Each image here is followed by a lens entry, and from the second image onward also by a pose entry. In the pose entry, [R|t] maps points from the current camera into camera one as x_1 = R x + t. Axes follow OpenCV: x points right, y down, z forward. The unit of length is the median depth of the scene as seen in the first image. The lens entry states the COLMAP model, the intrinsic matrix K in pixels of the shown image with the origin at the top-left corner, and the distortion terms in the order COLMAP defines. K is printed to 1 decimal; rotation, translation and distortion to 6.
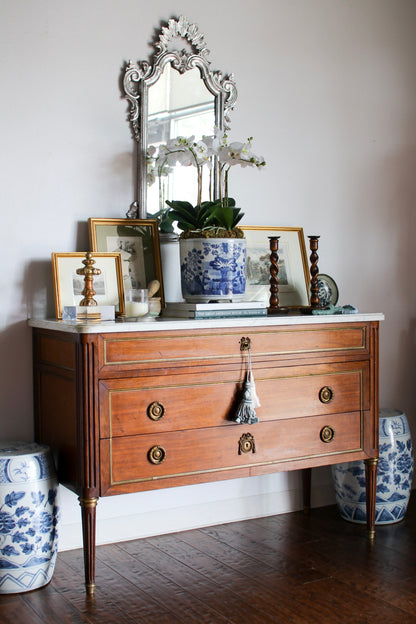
lens RADIAL K [[868.4, 0, 208.0], [0, 868.4, 312.0], [0, 0, 1]] dist [-0.183955, 0.274406]
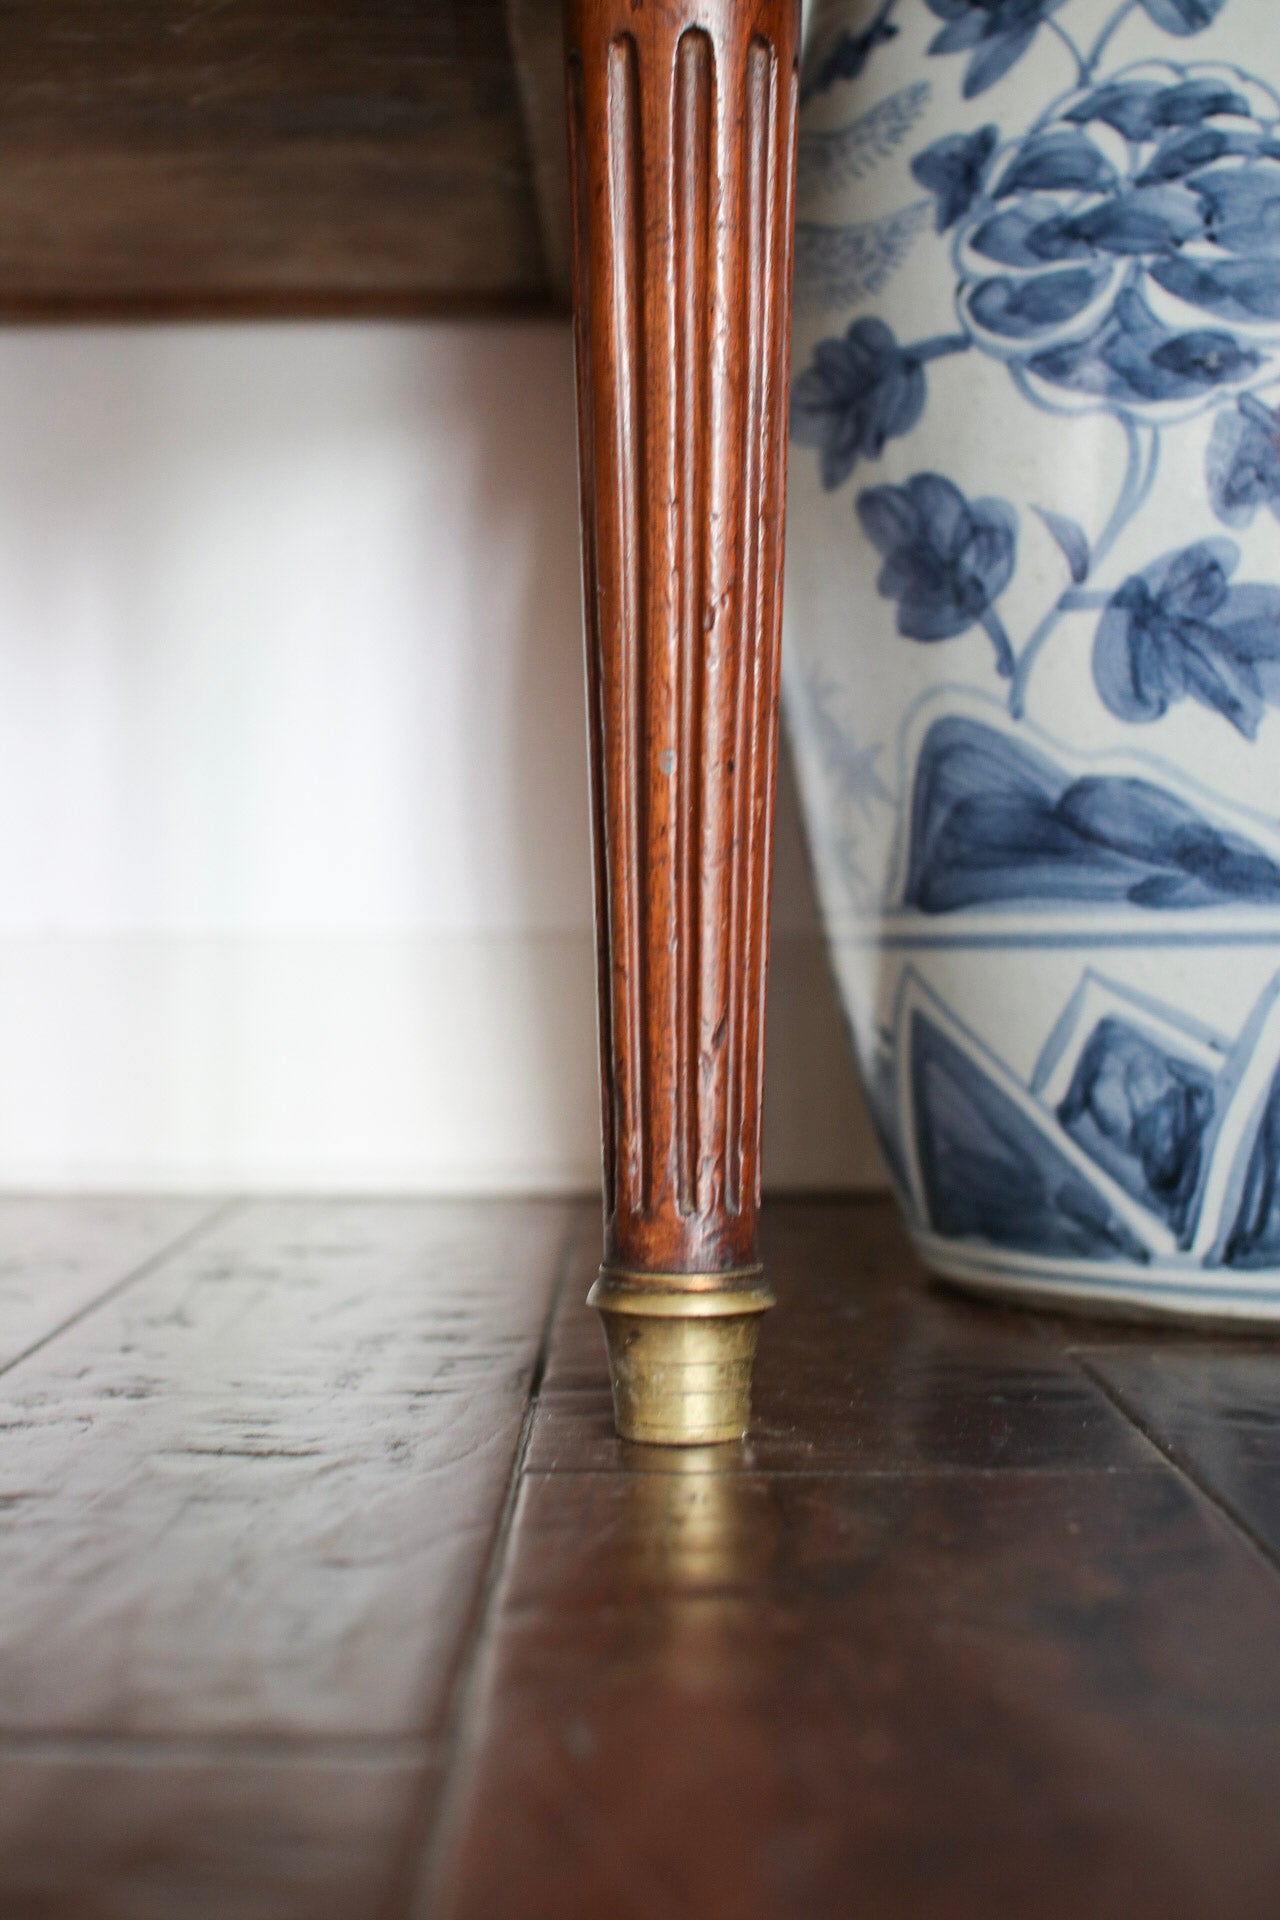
lens RADIAL K [[2671.9, 0, 640.0], [0, 2671.9, 960.0], [0, 0, 1]] dist [-0.183955, 0.274406]
pose [[0.866279, 0.009035, -0.499479, 0.290085], [-0.023807, 0.999447, -0.023210, 0.261771], [0.498993, 0.031997, 0.866015, 0.938990]]
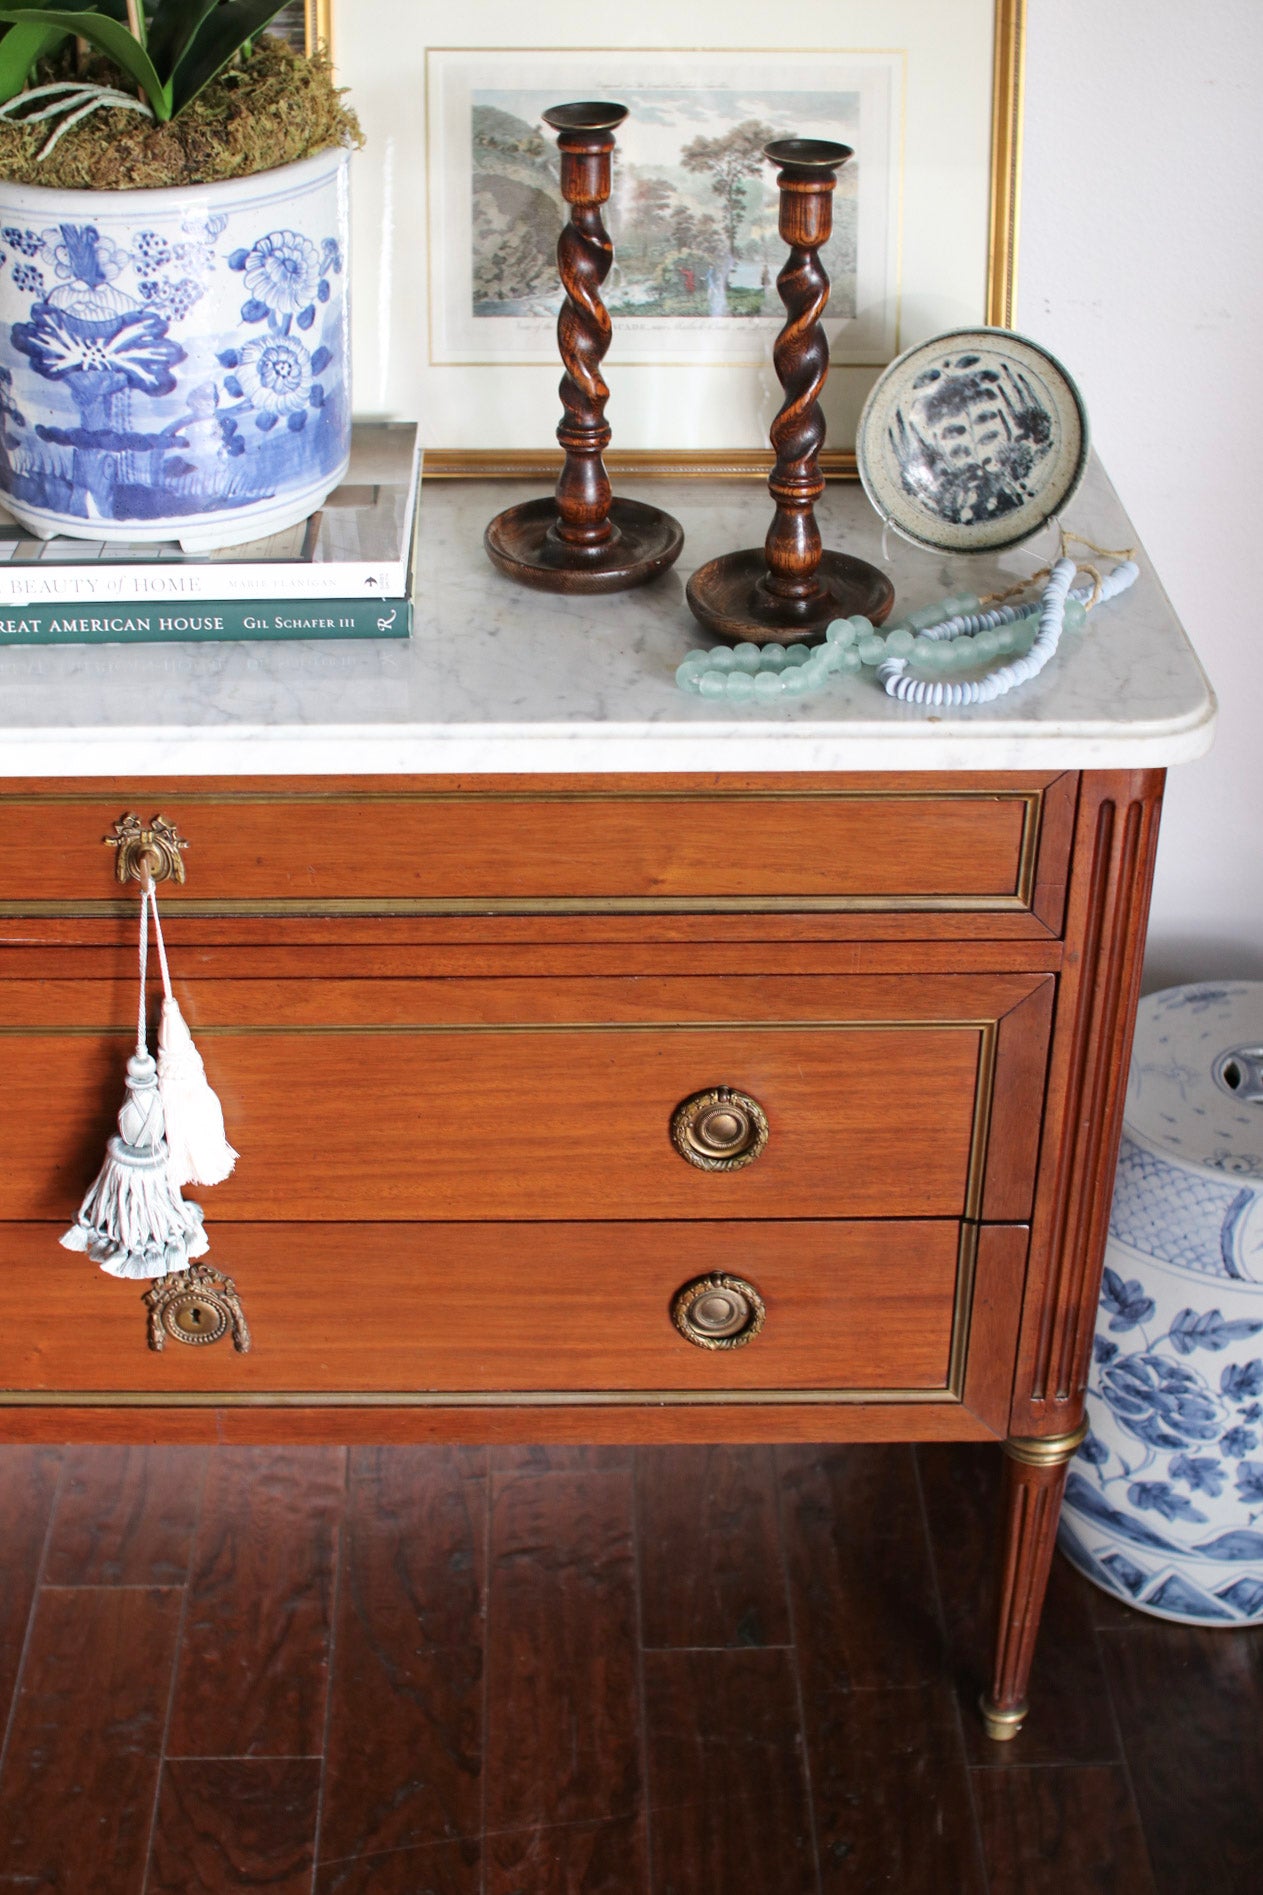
lens RADIAL K [[2667.7, 0, 631.5], [0, 2667.7, 947.5], [0, 0, 1]] dist [-0.178648, 0.207331]
pose [[0.881156, 0.261435, -0.393973, 0.334408], [-0.035982, 0.867894, 0.495445, -0.206812], [0.471454, -0.422388, 0.774157, 0.616821]]
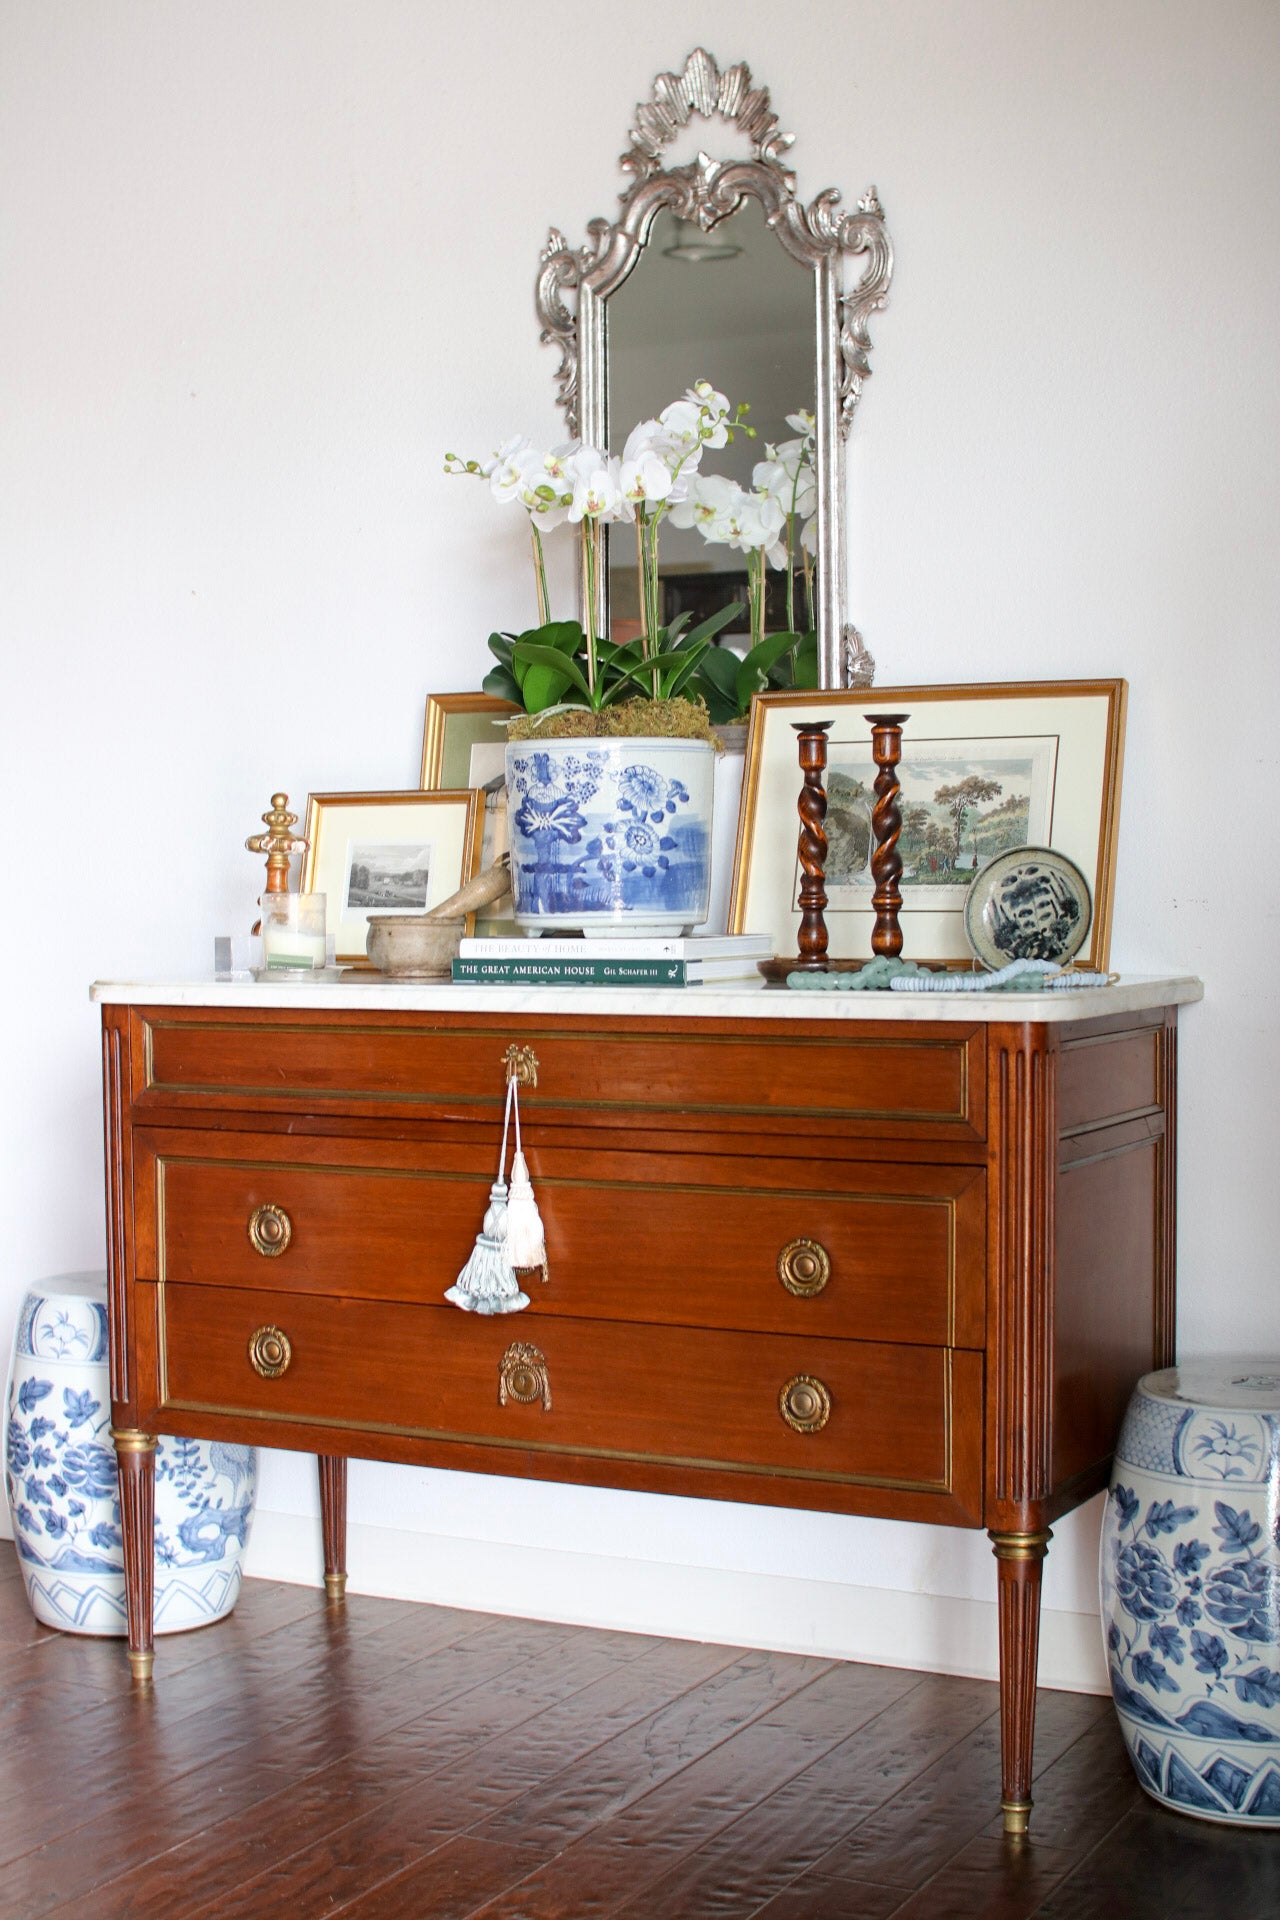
lens RADIAL K [[2671.9, 0, 640.0], [0, 2671.9, 960.0], [0, 0, 1]] dist [-0.183955, 0.274406]
pose [[0.538252, 0.032166, -0.842170, 0.884730], [-0.031870, 0.999334, 0.017801, -0.021303], [0.842181, 0.017259, 0.538919, 0.491849]]
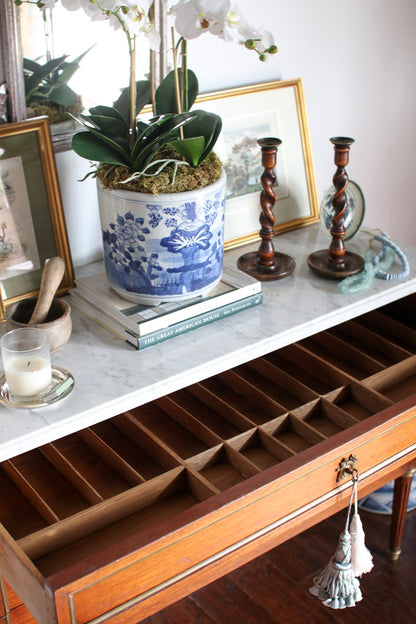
lens RADIAL K [[868.4, 0, 208.0], [0, 868.4, 312.0], [0, 0, 1]] dist [-0.183955, 0.274406]
pose [[0.991262, -0.061059, 0.116926, -0.032977], [0.005765, 0.905623, 0.424045, -0.235394], [-0.131782, -0.419665, 0.898062, 0.517772]]
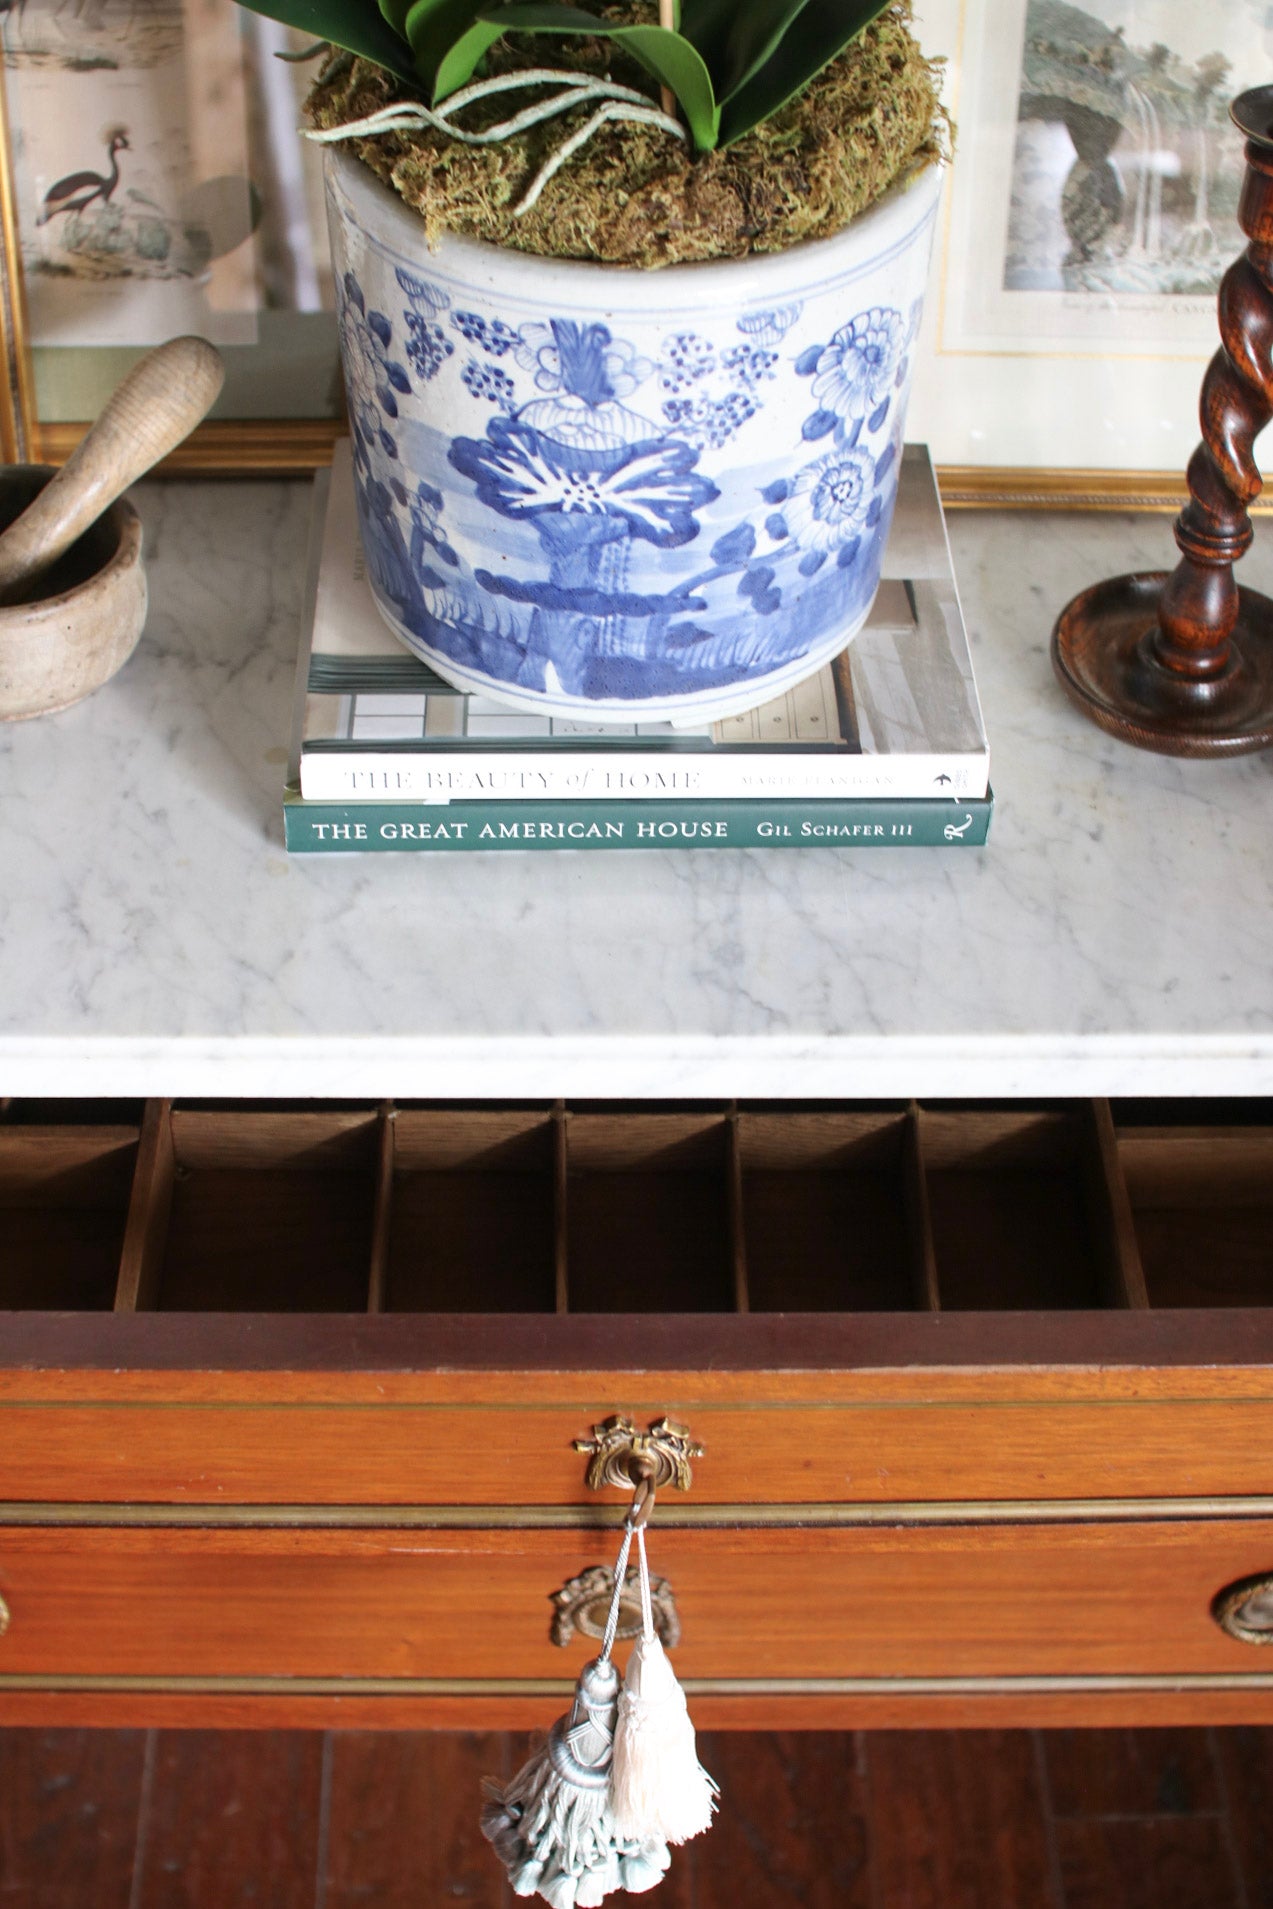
lens RADIAL K [[2687.4, 0, 636.5], [0, 2687.4, 954.5], [0, 0, 1]] dist [-0.178648, 0.207331]
pose [[0.879628, 0.350356, -0.321723, 0.154677], [-0.052418, 0.743647, 0.666514, -0.235955], [0.472766, -0.569420, 0.672498, 0.744308]]
